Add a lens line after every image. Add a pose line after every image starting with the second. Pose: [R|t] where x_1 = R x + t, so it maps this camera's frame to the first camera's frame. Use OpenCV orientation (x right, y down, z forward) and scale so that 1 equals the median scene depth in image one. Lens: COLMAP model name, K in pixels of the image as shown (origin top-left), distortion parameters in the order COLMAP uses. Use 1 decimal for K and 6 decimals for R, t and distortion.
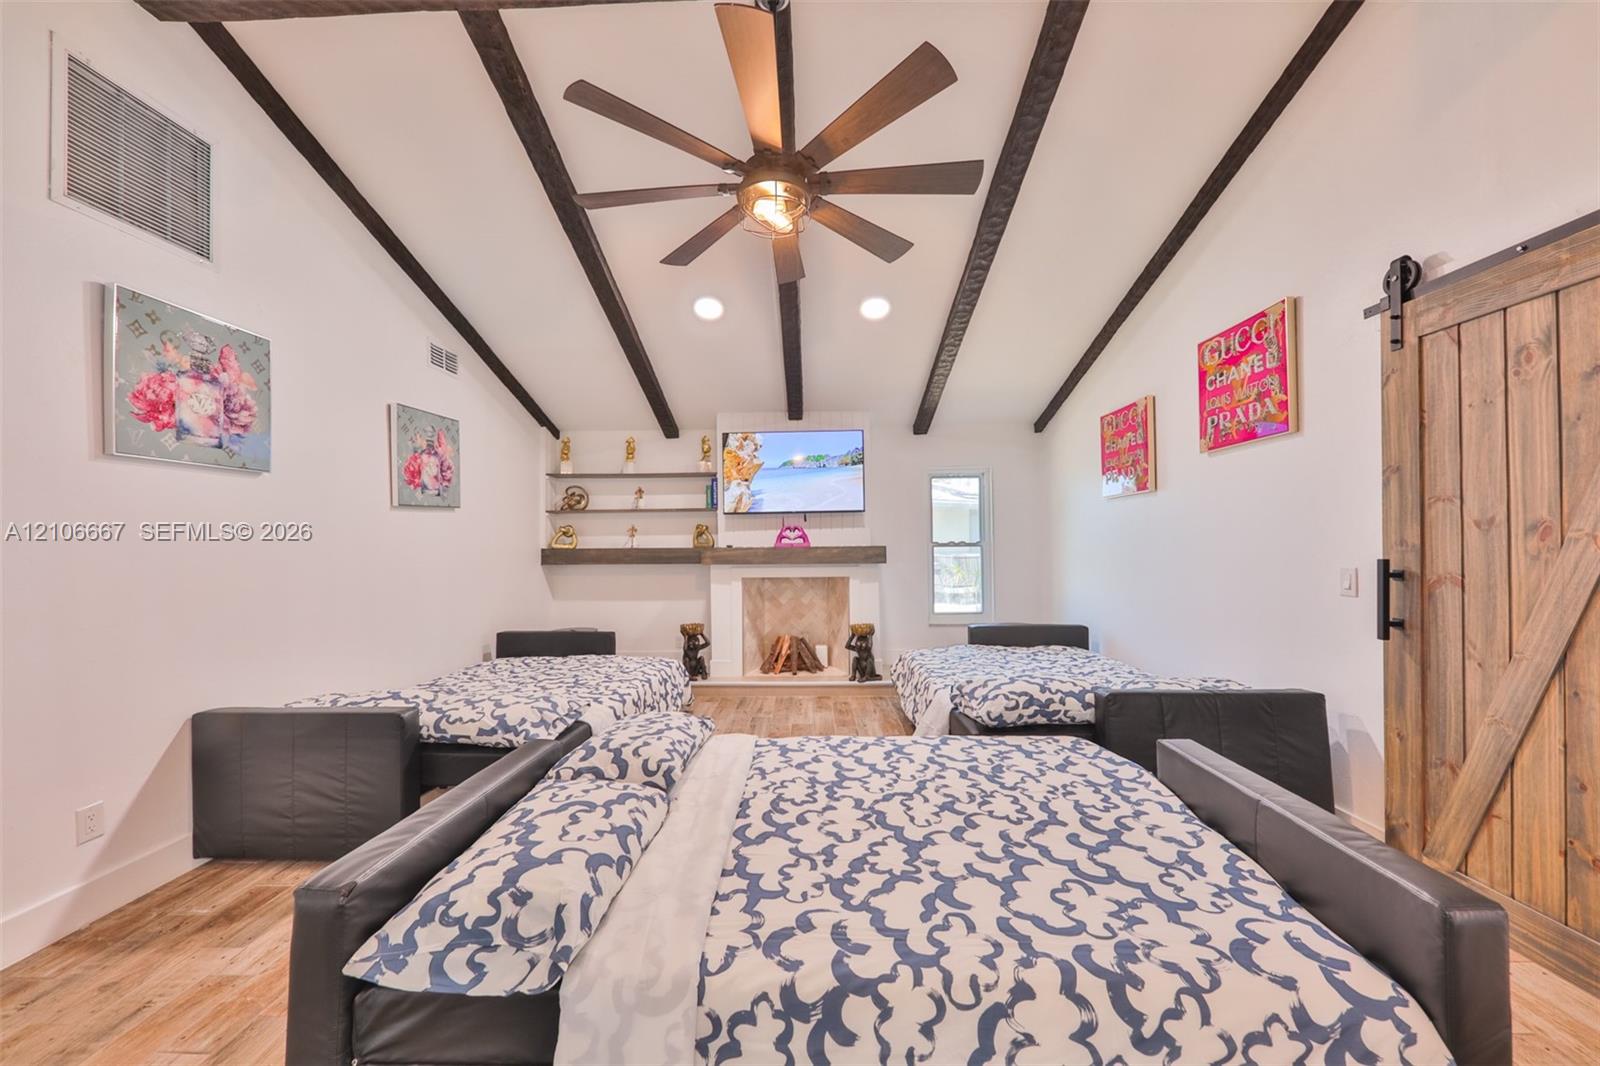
lens RADIAL K [[582.8, 0, 803.4], [0, 582.8, 541.8], [0, 0, 1]] dist [0.004625, -0.003312]
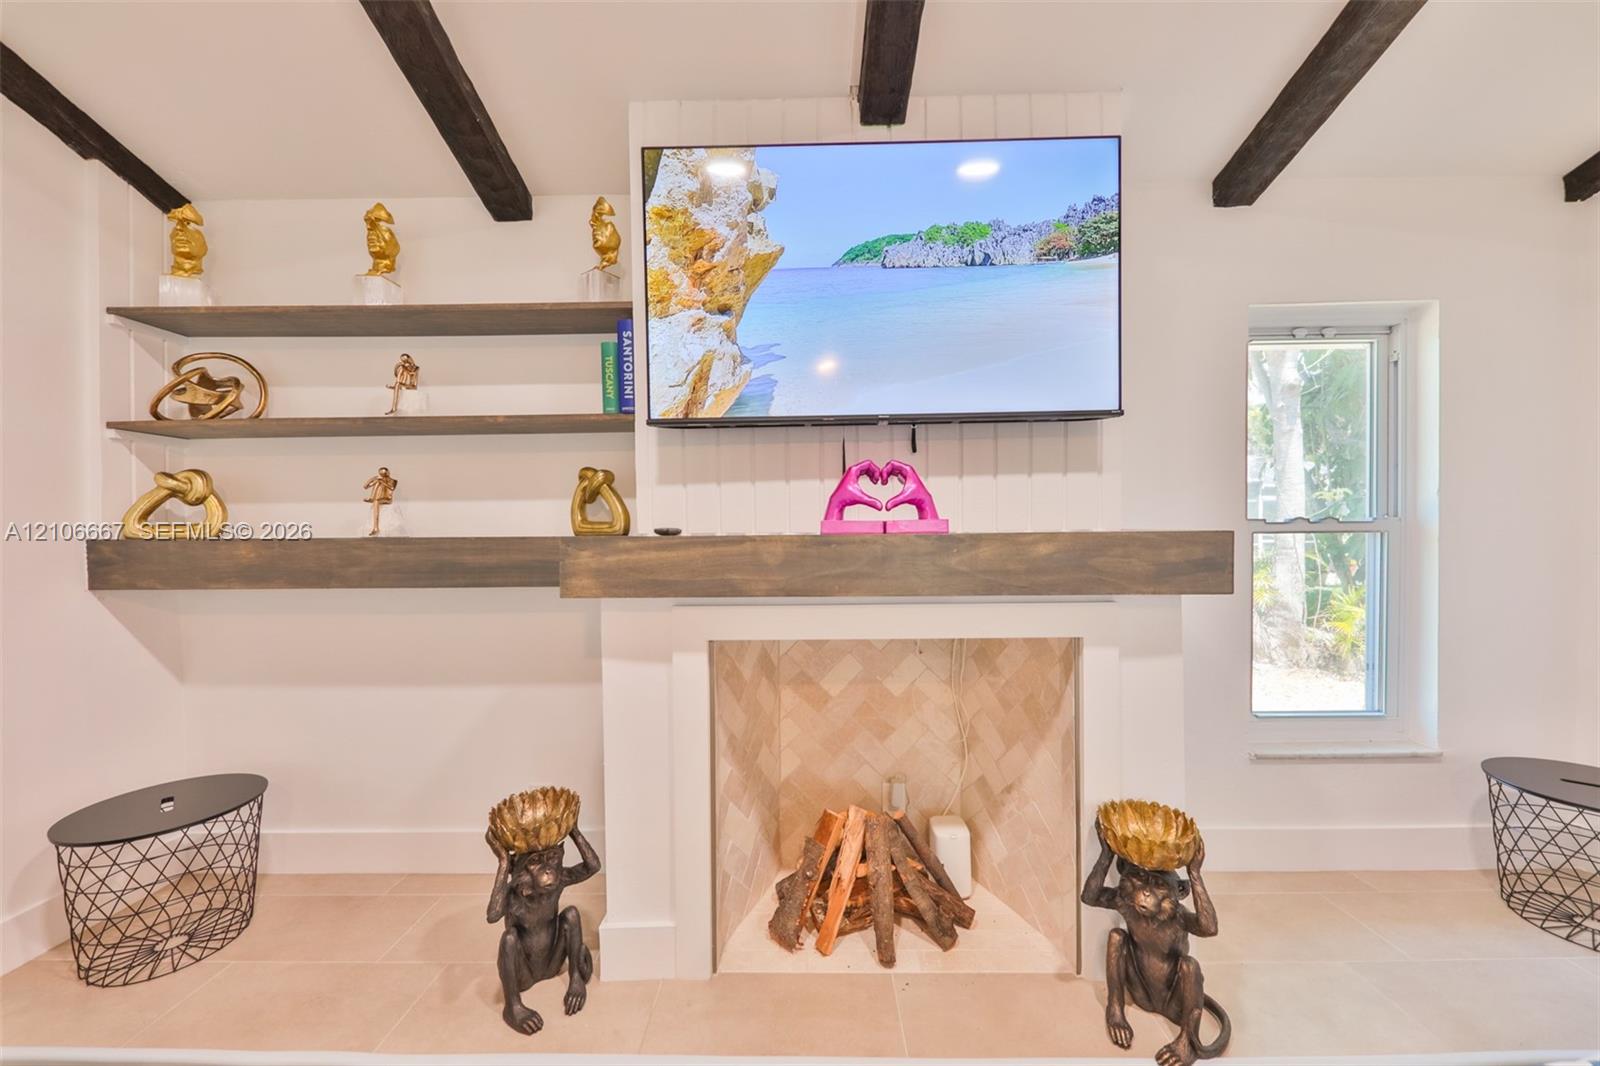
lens RADIAL K [[582.8, 0, 803.6], [0, 582.8, 542.8], [0, 0, 1]] dist [0.004625, -0.003312]
pose [[0.999906, -0.001434, 0.013607, -0.060245], [0.001002, 0.999496, 0.031719, 0.003571], [-0.013646, -0.031702, 0.999404, 0.686720]]
